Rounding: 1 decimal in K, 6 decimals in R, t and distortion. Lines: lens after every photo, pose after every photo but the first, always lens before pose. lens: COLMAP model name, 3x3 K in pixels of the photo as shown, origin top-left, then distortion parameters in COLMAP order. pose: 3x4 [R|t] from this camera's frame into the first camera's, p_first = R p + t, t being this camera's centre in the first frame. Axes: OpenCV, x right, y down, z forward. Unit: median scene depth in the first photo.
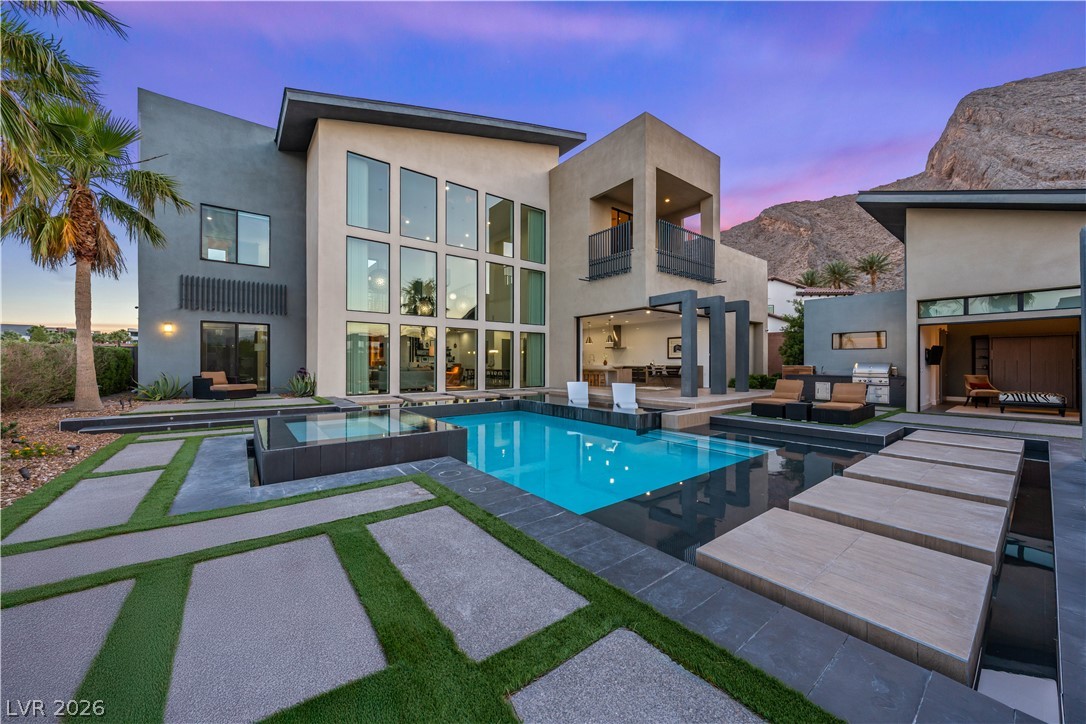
lens RADIAL K [[394.2, 0, 545.1], [0, 394.2, 362.1], [0, 0, 1]] dist [-0.000185, -0.000008]
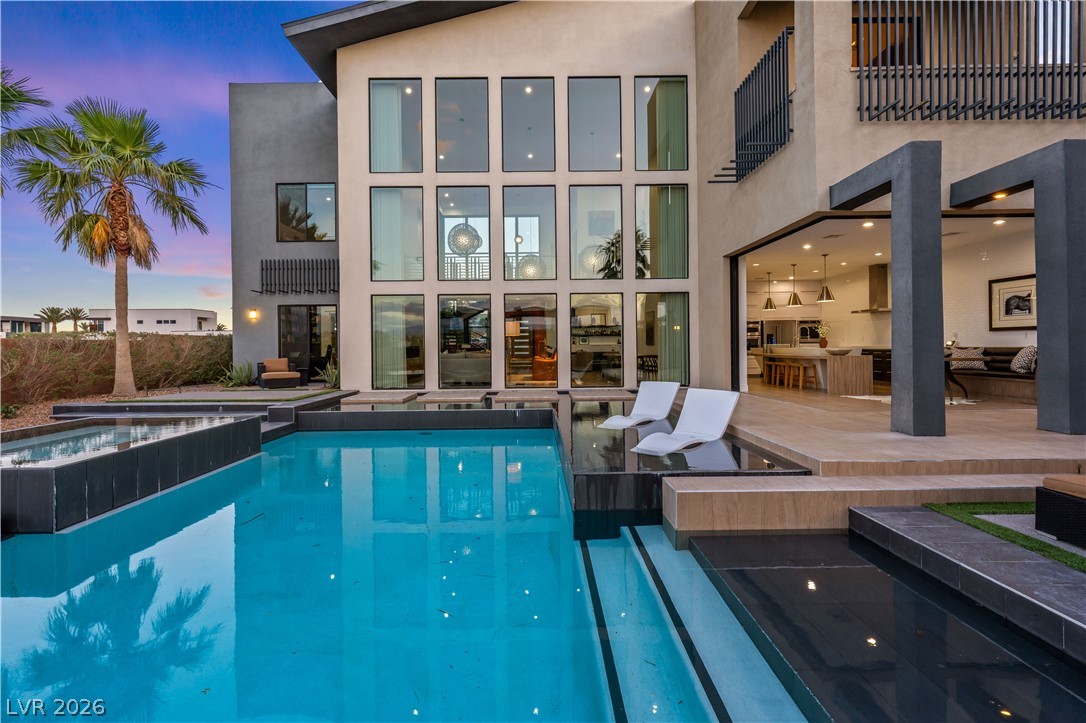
lens RADIAL K [[513.6, 0, 543.8], [0, 513.6, 337.0], [0, 0, 1]] dist [0.017364, 0.000416]
pose [[0.785567, -0.021297, -0.618411, 0.305023], [0.011557, 0.999738, -0.019749, 0.003272], [0.618669, 0.008367, 0.785607, 0.311738]]
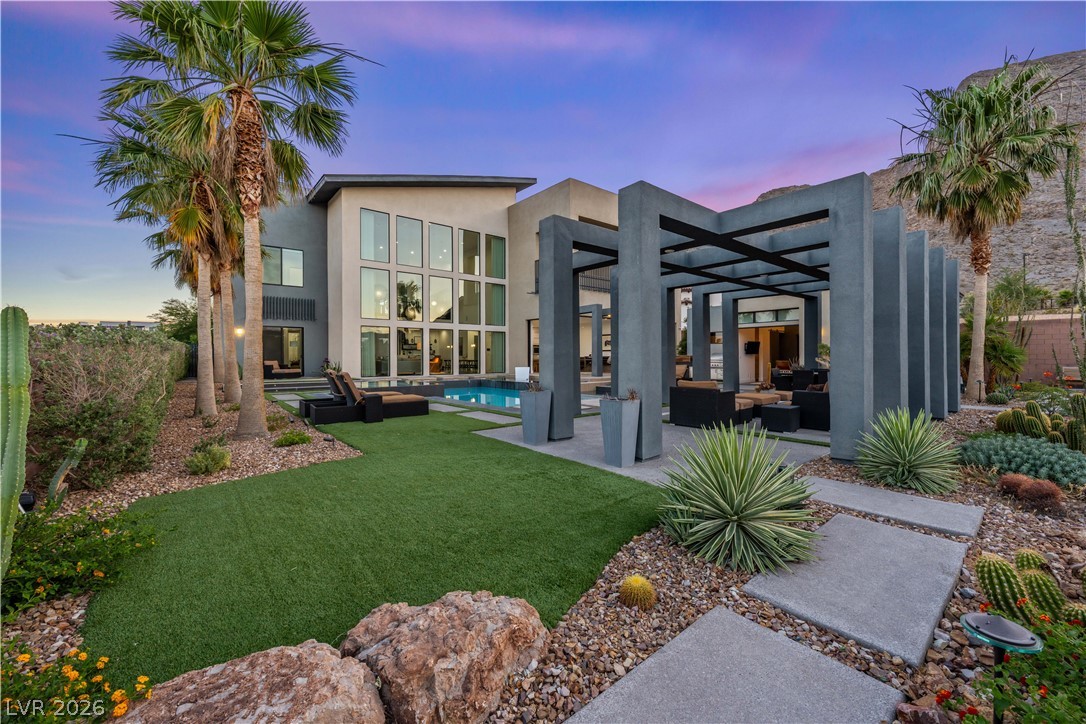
lens RADIAL K [[434.9, 0, 545.0], [0, 434.9, 361.7], [0, 0, 1]] dist [-0.000916, -0.000113]
pose [[0.999507, -0.004782, 0.031027, 0.090998], [0.004453, 0.999933, 0.010685, 0.011133], [-0.031076, -0.010541, 0.999461, -0.467932]]
